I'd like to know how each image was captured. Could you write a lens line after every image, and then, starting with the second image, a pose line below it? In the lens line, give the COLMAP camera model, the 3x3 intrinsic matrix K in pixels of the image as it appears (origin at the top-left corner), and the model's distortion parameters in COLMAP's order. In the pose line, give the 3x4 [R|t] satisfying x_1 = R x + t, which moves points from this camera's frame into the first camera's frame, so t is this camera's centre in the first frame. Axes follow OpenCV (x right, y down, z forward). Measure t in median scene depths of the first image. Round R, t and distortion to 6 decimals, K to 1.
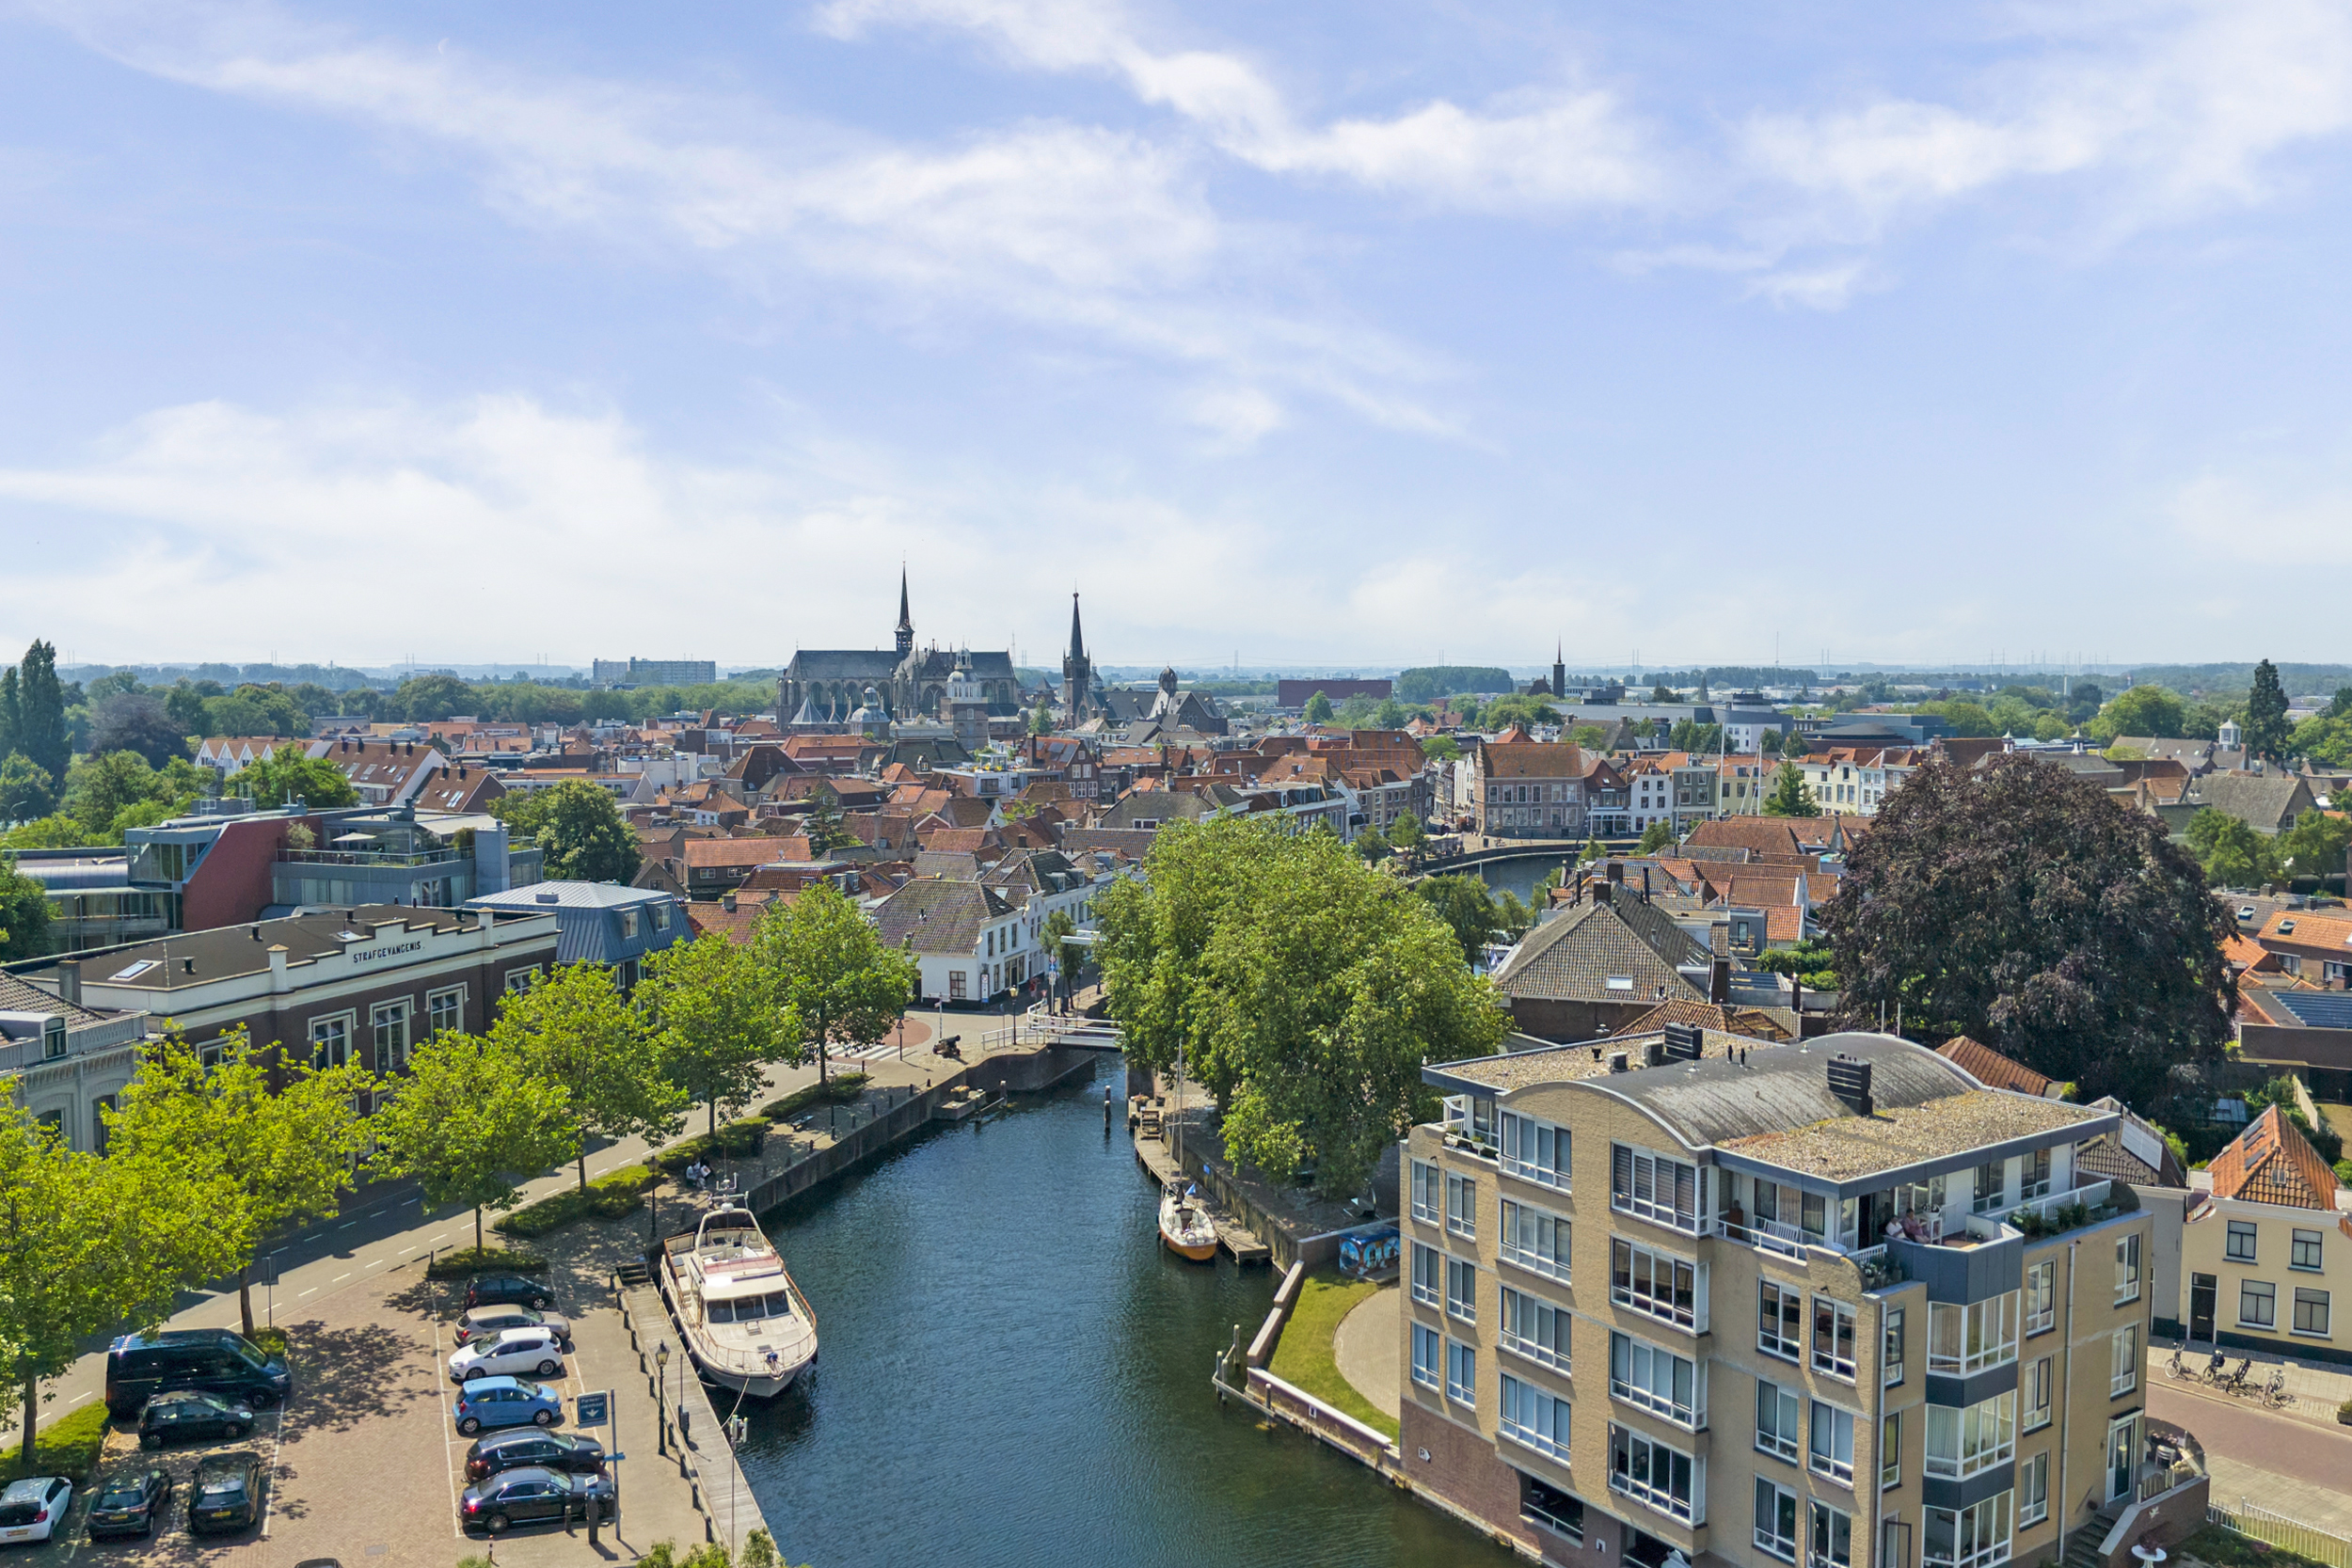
lens RADIAL K [[1858.0, 0, 1176.0], [0, 1858.0, 784.0], [0, 0, 1]] dist [0.119641, -0.210596]
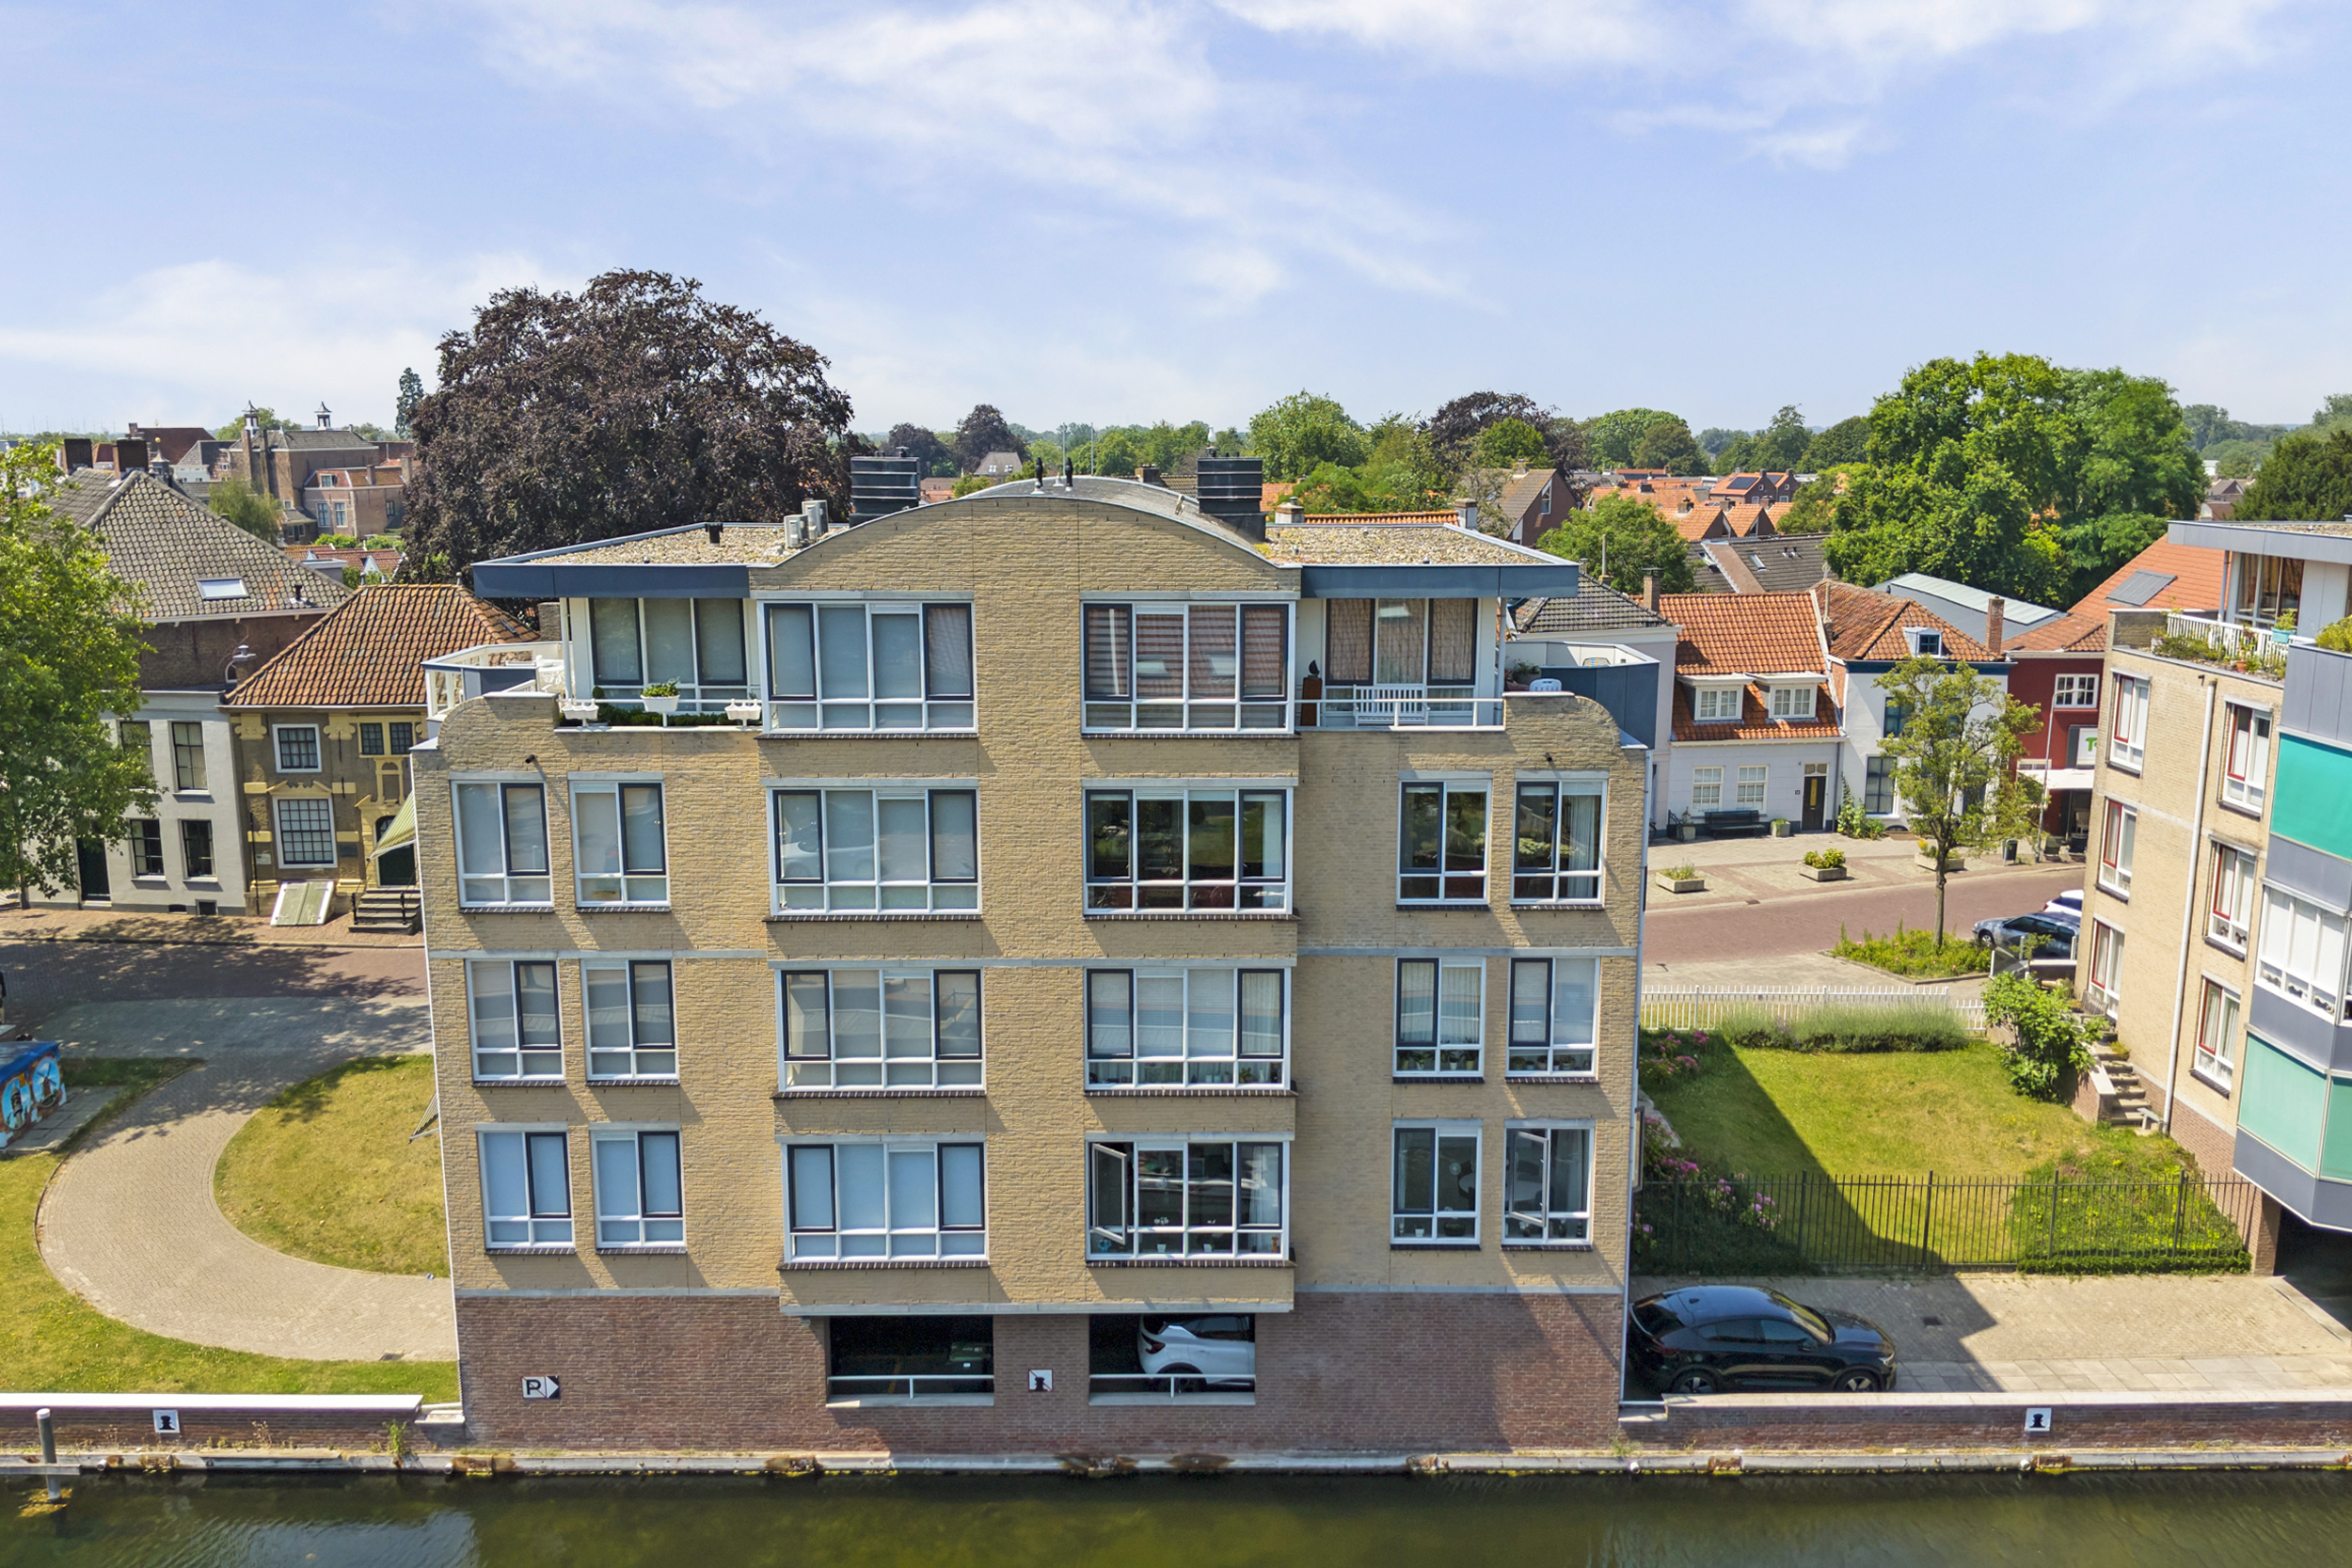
lens RADIAL K [[1847.4, 0, 1176.0], [0, 1847.4, 784.0], [0, 0, 1]] dist [0.084262, -0.163323]
pose [[0.559498, -0.153188, 0.814552, -0.126152], [0.055993, 0.987512, 0.147256, 0.133520], [-0.826938, -0.036780, 0.561089, 0.557126]]
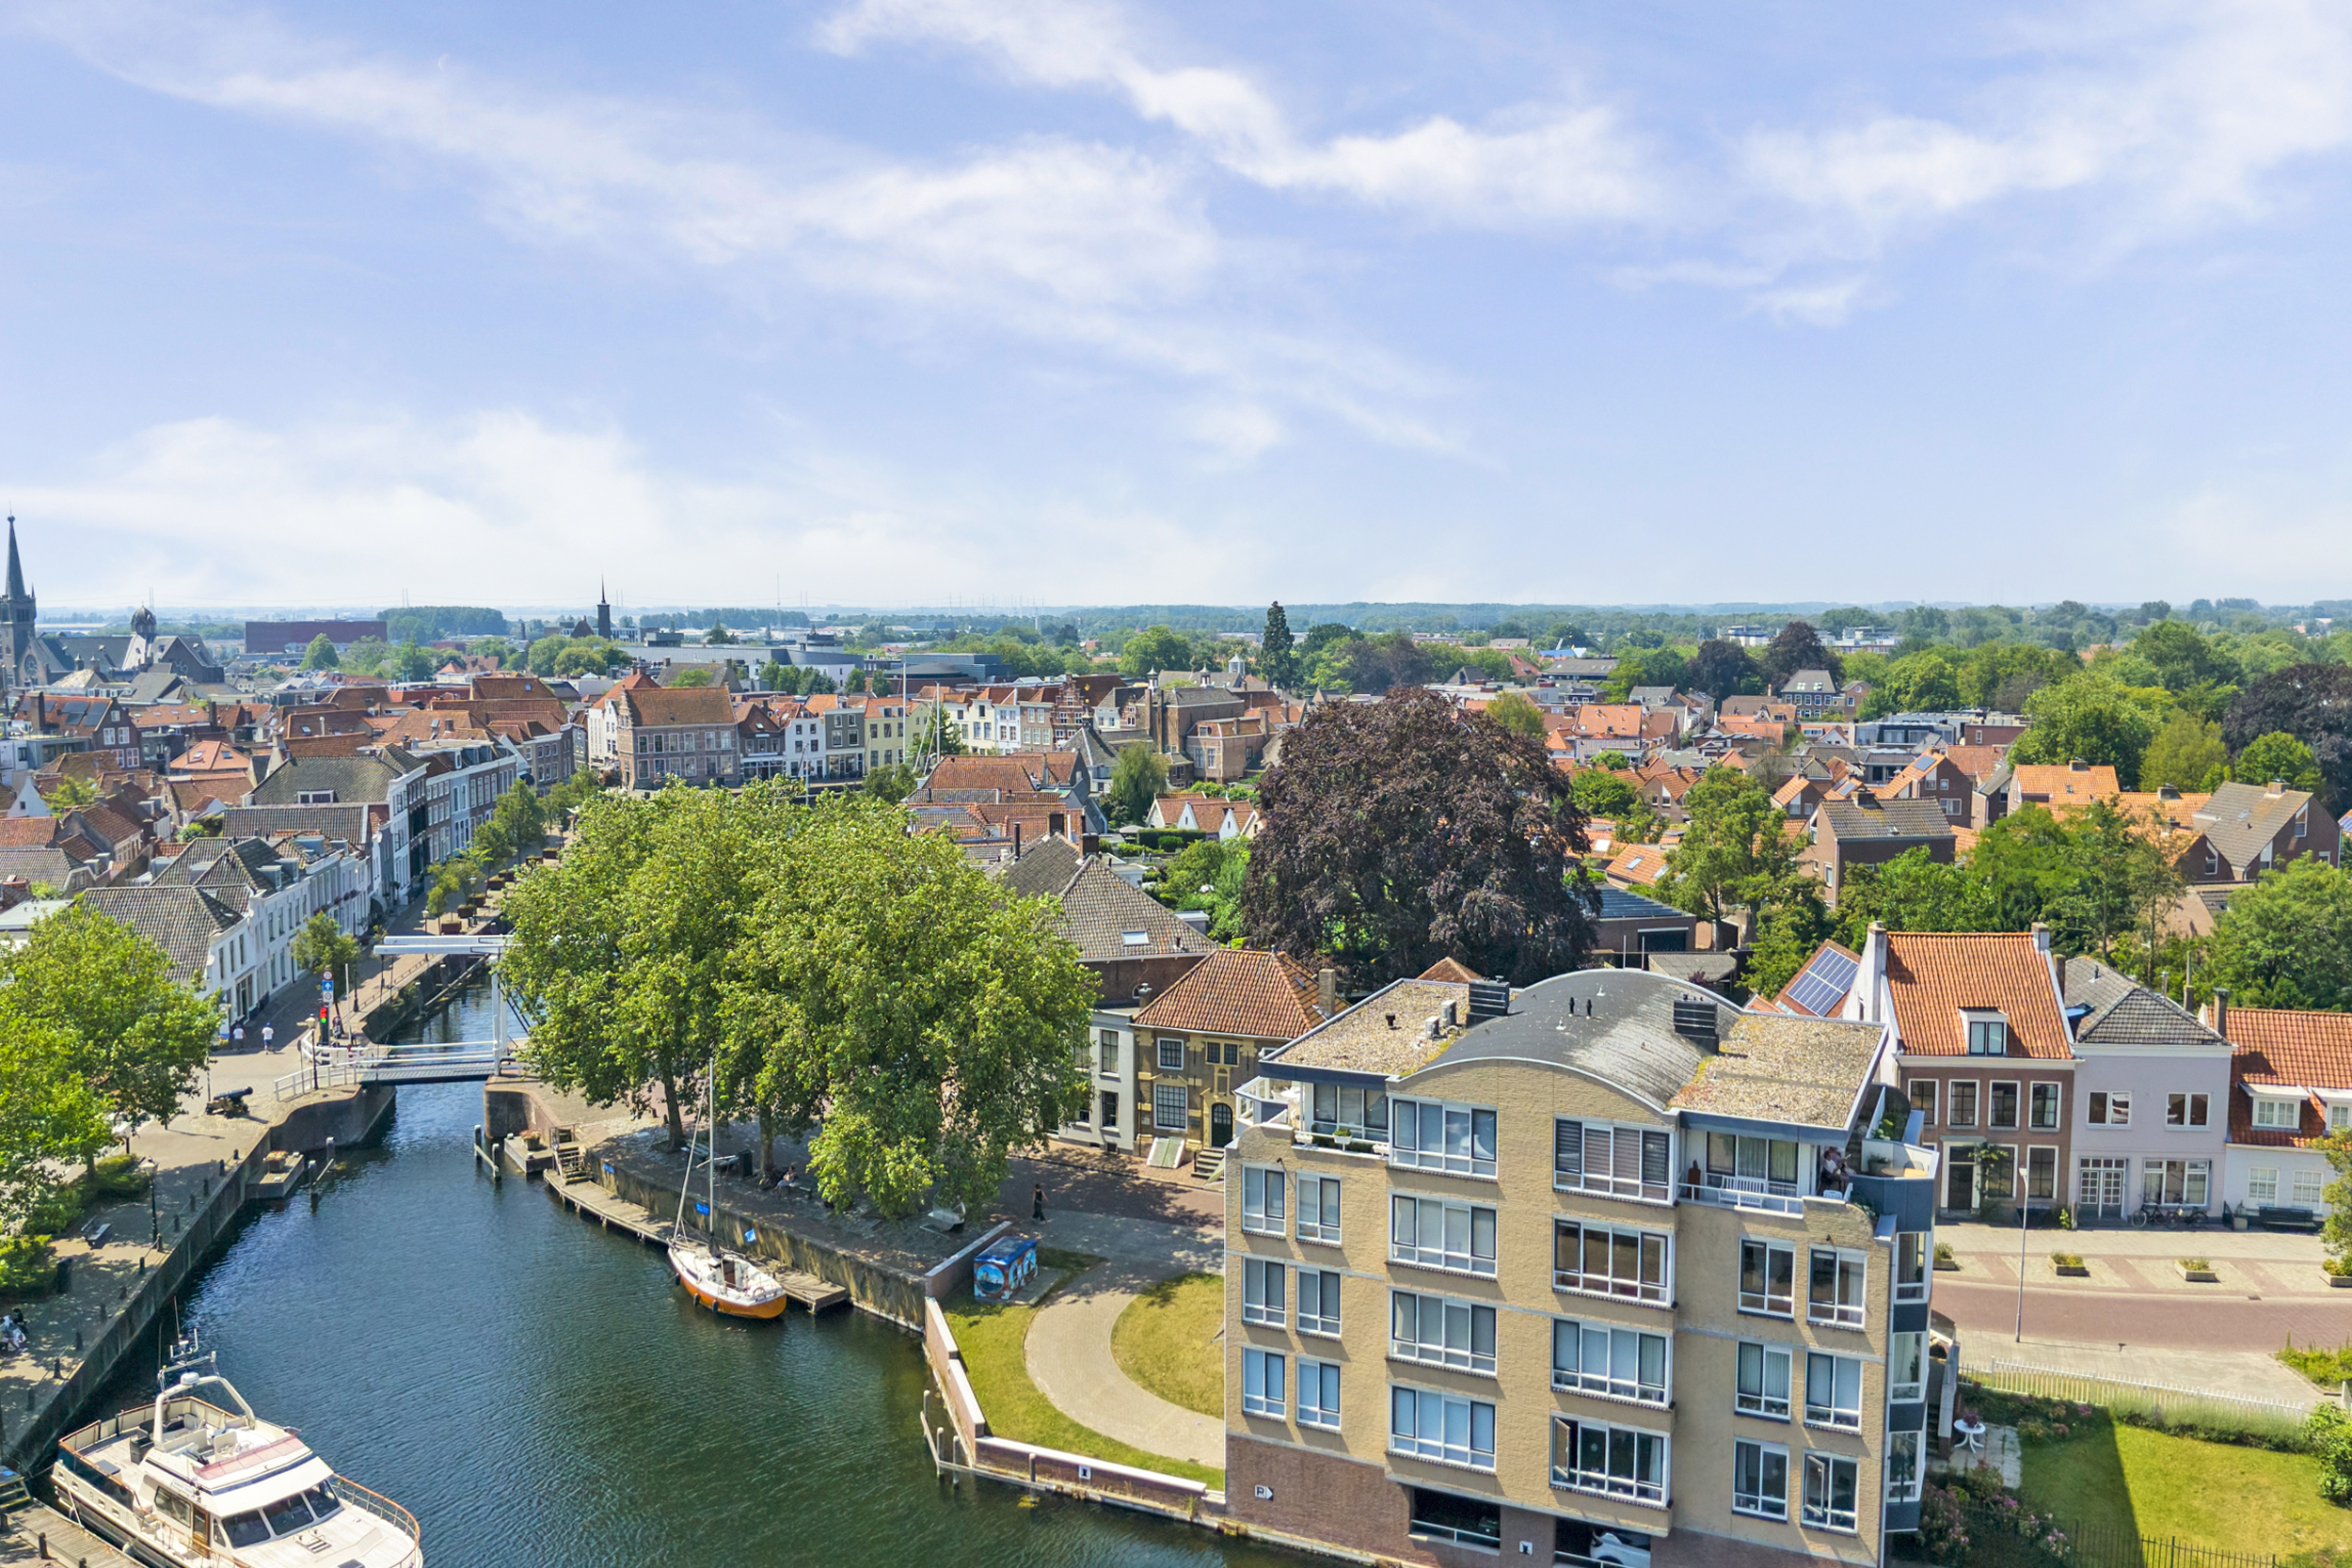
lens RADIAL K [[1858.0, 0, 1176.0], [0, 1858.0, 784.0], [0, 0, 1]] dist [0.119641, -0.210596]
pose [[0.858463, -0.051116, 0.510321, -0.310866], [0.035157, 0.998545, 0.040878, -0.014268], [-0.511669, -0.017151, 0.859012, 0.240672]]
